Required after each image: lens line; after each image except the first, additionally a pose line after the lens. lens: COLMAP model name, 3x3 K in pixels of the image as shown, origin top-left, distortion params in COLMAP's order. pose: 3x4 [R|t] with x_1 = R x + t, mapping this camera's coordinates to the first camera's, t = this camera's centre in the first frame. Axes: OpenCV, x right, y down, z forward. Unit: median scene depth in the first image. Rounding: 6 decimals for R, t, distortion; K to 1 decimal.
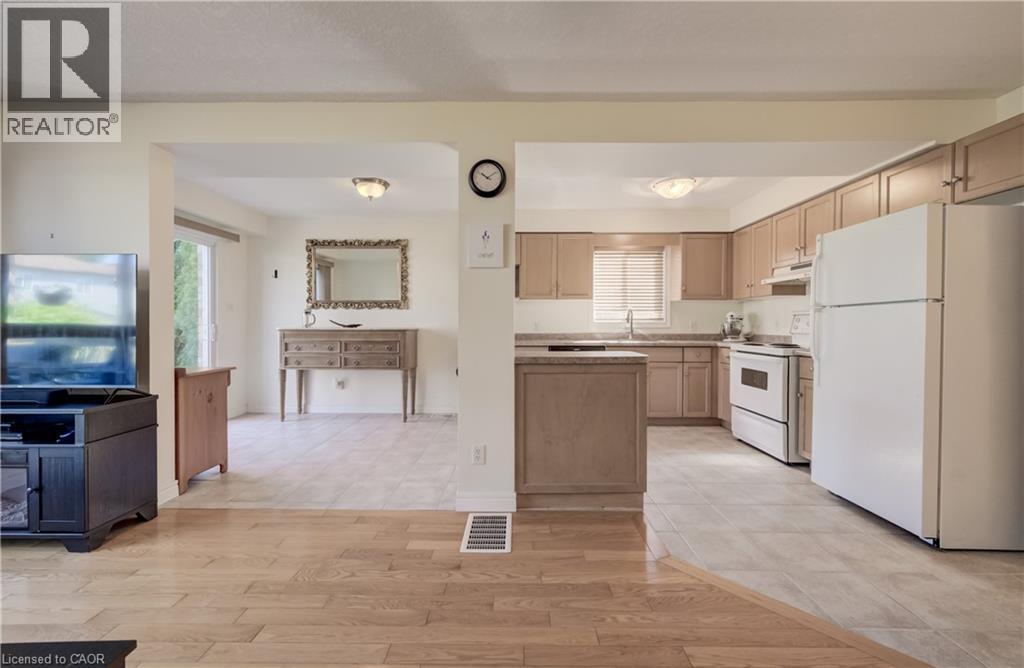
lens RADIAL K [[402.4, 0, 517.2], [0, 402.4, 327.6], [0, 0, 1]] dist [0.001864, 0.000251]
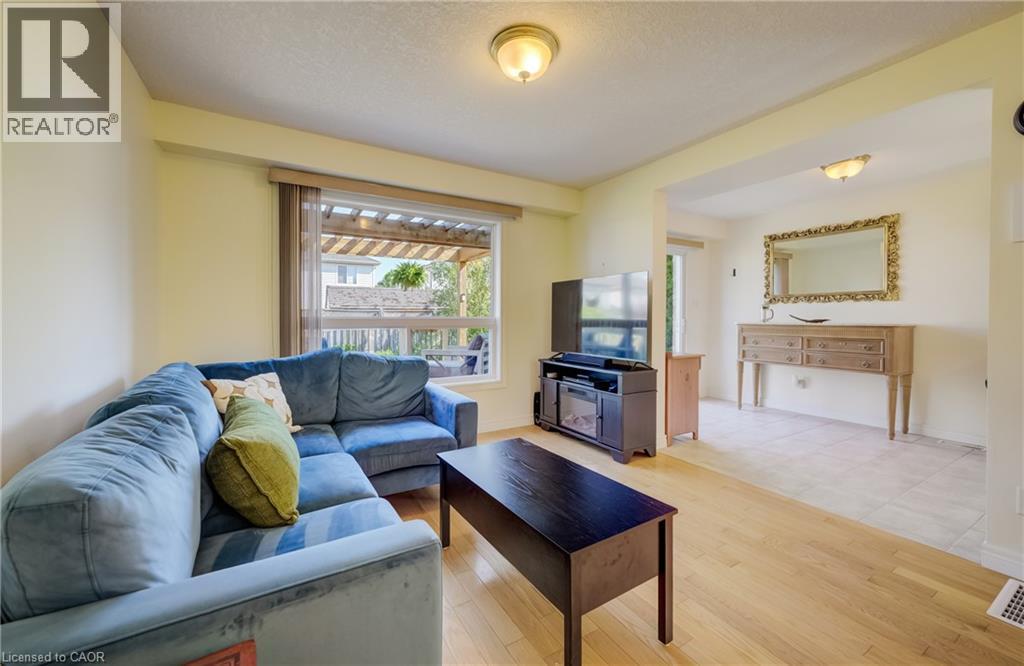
lens RADIAL K [[402.3, 0, 508.5], [0, 402.3, 321.4], [0, 0, 1]] dist [0.001555, 0.000619]
pose [[0.512834, 0.006532, -0.858463, 0.022329], [-0.008719, 0.999959, 0.002400, 0.000636], [0.858443, 0.006254, 0.512870, -0.085766]]
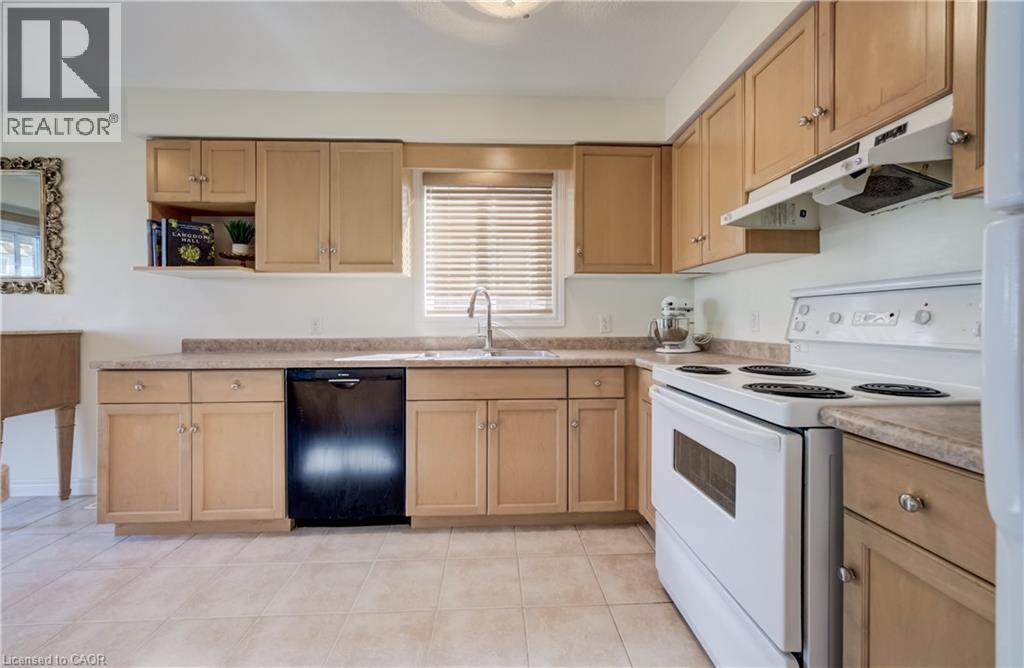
lens RADIAL K [[410.8, 0, 511.5], [0, 410.8, 321.2], [0, 0, 1]] dist [0.000213, 0.000086]
pose [[0.998669, -0.004990, 0.051329, 0.315997], [0.005252, 0.999974, -0.004962, -0.005197], [-0.051303, 0.005225, 0.998669, 0.504169]]
